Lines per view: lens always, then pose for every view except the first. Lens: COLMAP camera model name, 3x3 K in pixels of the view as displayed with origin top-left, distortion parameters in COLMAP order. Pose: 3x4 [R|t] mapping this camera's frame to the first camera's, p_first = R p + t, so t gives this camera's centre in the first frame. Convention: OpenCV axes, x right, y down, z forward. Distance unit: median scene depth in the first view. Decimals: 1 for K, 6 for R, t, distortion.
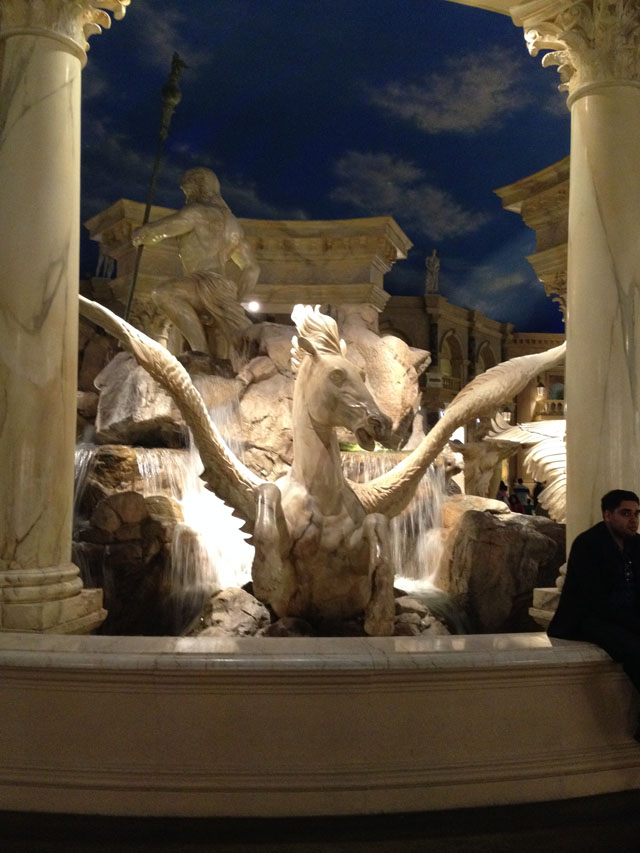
lens RADIAL K [[844.7, 0, 319.0], [0, 844.7, 422.4], [0, 0, 1]] dist [0.013771, 0.000000]
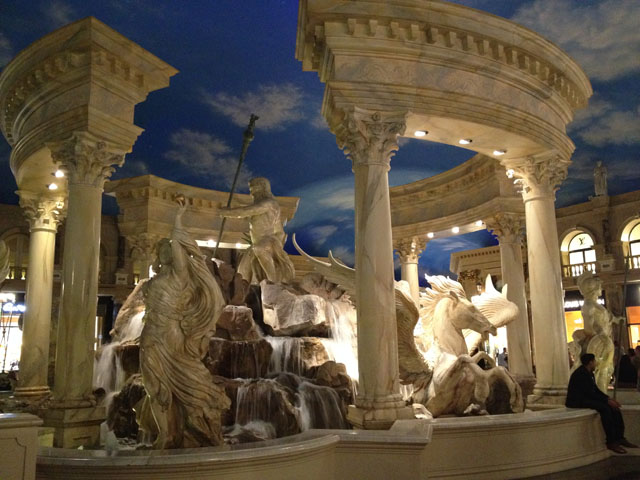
lens RADIAL K [[633.8, 0, 321.9], [0, 633.8, 241.8], [0, 0, 1]] dist [0.013771, 0.000000]
pose [[0.891729, 0.051128, 0.449672, -0.260424], [-0.006848, 0.995009, -0.099553, -0.013534], [-0.452518, 0.085695, 0.887628, -0.096143]]
